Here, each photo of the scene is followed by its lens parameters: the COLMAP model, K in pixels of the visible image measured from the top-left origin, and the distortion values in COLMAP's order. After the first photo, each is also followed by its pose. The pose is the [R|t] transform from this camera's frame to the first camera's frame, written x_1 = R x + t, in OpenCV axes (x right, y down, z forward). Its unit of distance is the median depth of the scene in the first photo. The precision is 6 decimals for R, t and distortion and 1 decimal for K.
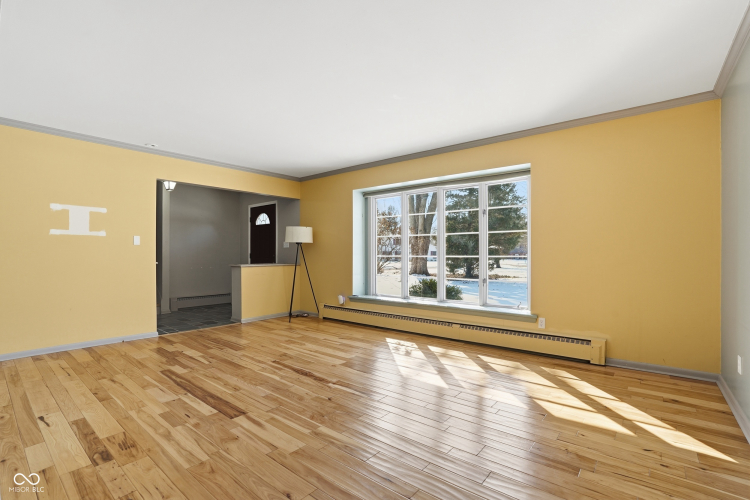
lens RADIAL K [[349.0, 0, 374.3], [0, 349.0, 251.8], [0, 0, 1]] dist [-0.053931, 0.012127]
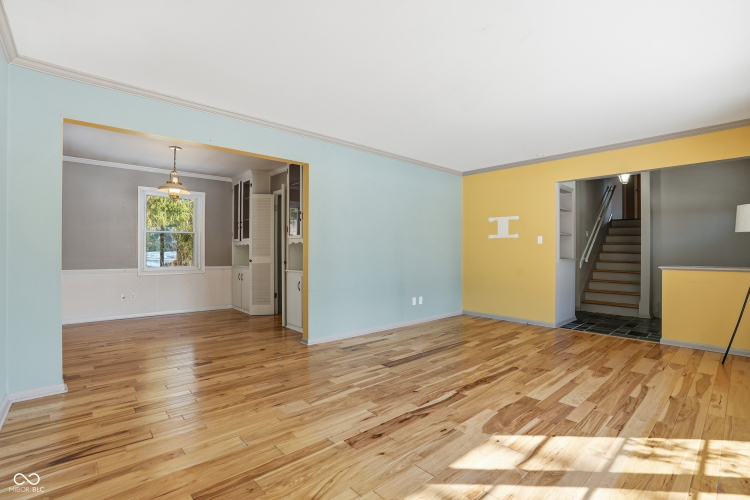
lens RADIAL K [[349.0, 0, 376.9], [0, 349.0, 251.1], [0, 0, 1]] dist [-0.053931, 0.012127]
pose [[-0.144024, -0.009542, -0.989528, 0.664886], [-0.001882, 0.999954, -0.009369, 0.019651], [0.989572, 0.000513, -0.144036, 0.776075]]
